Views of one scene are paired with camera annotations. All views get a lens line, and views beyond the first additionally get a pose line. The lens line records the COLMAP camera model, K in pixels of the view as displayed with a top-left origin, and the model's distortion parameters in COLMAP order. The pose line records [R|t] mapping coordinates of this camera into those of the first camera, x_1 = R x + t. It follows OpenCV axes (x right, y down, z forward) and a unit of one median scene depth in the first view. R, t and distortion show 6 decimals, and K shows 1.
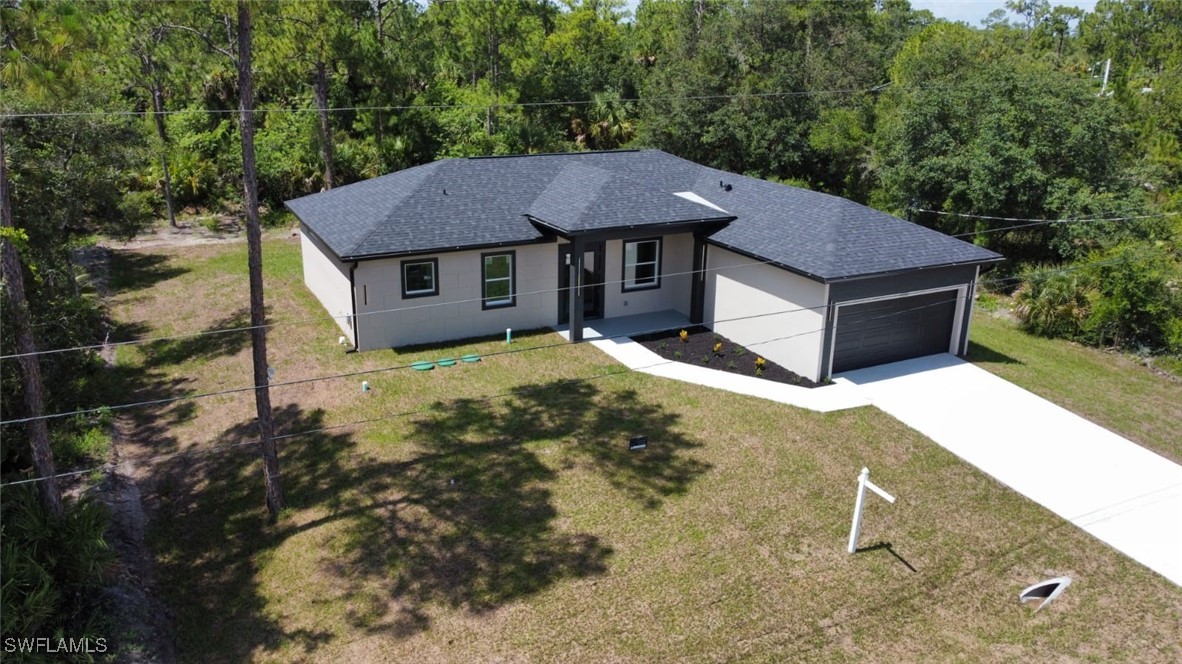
lens RADIAL K [[888.8, 0, 575.2], [0, 888.8, 326.4], [0, 0, 1]] dist [-0.005279, -0.011080]
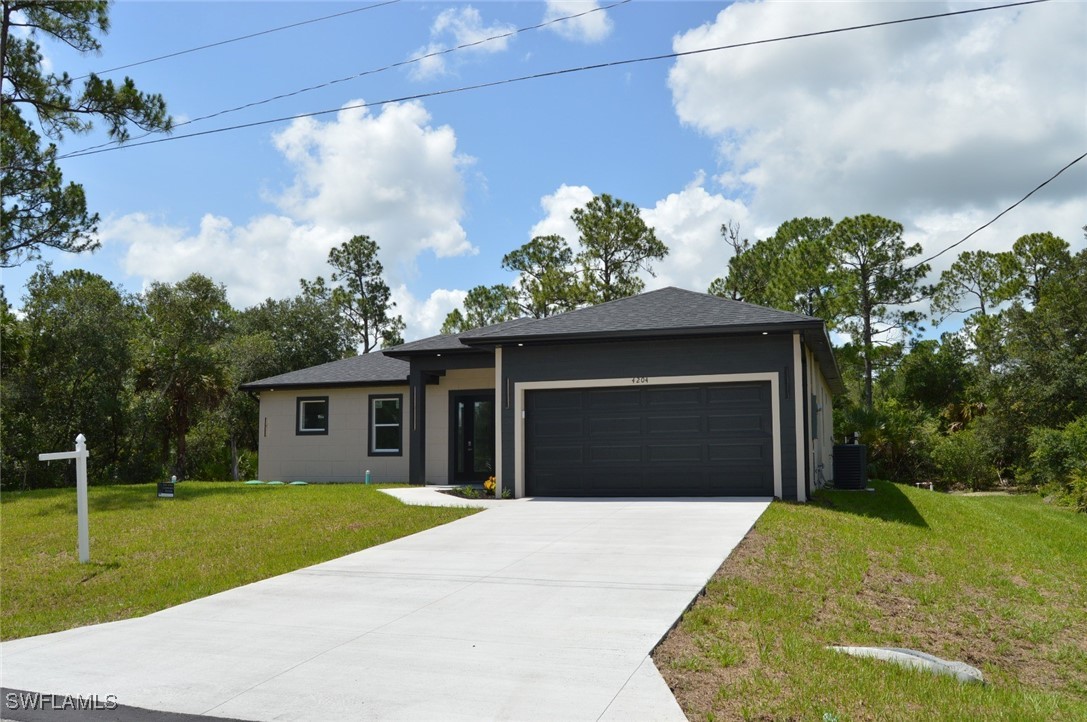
lens RADIAL K [[921.2, 0, 543.5], [0, 921.2, 361.0], [0, 0, 1]] dist [-0.067316, -0.001531]
pose [[0.707822, -0.093884, -0.700125, 0.873524], [-0.199613, 0.924150, -0.325732, 0.204869], [0.677601, 0.370314, 0.635393, 0.564558]]
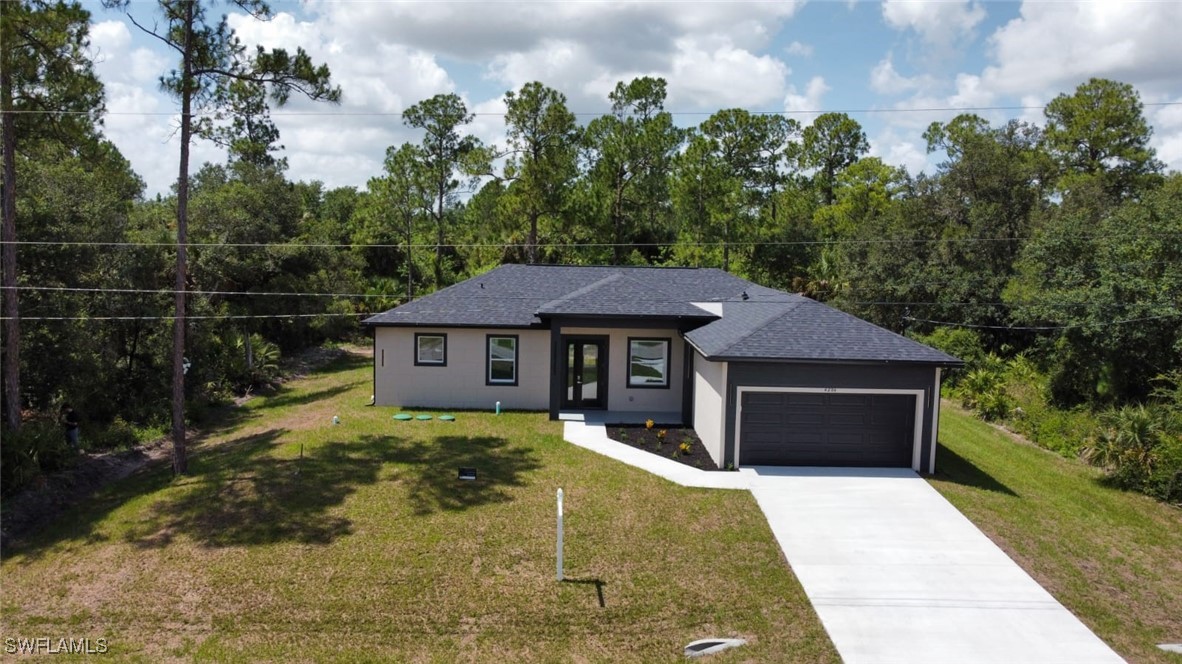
lens RADIAL K [[888.8, 0, 575.2], [0, 888.8, 326.4], [0, 0, 1]] dist [-0.005279, -0.011080]
pose [[0.901416, 0.049107, -0.430161, 0.579971], [-0.141221, 0.972557, -0.184906, 0.122690], [0.409275, 0.227425, 0.883613, 0.038855]]
